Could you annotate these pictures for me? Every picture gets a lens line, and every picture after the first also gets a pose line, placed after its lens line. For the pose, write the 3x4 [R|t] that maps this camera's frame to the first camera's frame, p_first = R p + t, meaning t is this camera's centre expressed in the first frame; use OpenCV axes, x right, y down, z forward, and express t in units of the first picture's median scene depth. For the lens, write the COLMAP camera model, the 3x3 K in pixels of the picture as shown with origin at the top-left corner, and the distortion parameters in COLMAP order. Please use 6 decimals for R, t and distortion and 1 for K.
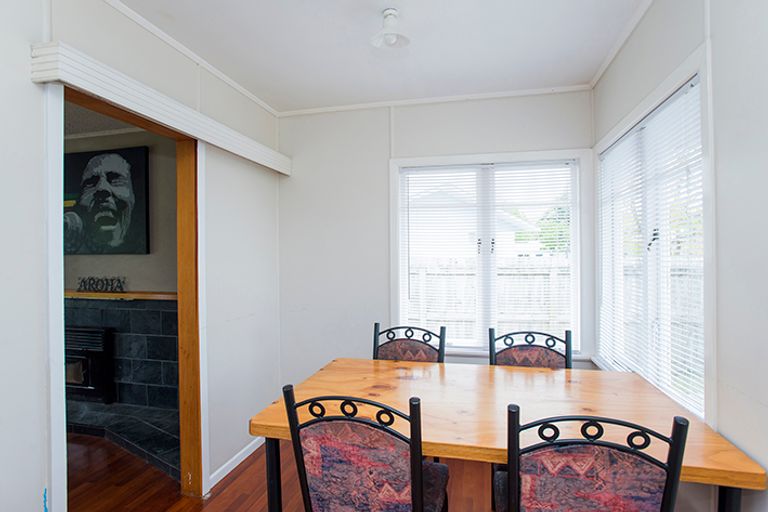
lens RADIAL K [[423.6, 0, 384.0], [0, 423.6, 256.0], [0, 0, 1]] dist [-0.043978, 0.001441]
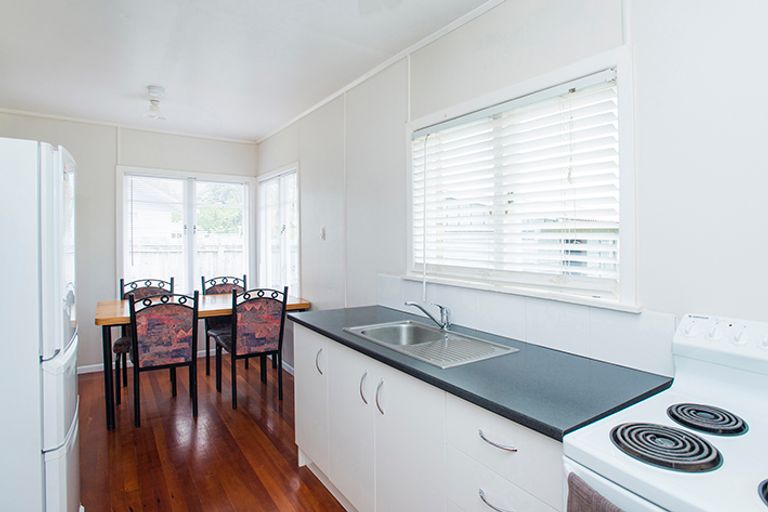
lens RADIAL K [[384.9, 0, 384.0], [0, 384.9, 256.0], [0, 0, 1]] dist [0.000745, 0.000243]
pose [[0.694999, -0.019669, 0.718742, -0.734995], [-0.015038, 0.999009, 0.041881, 0.006076], [-0.718854, -0.039916, 0.694014, -1.312922]]
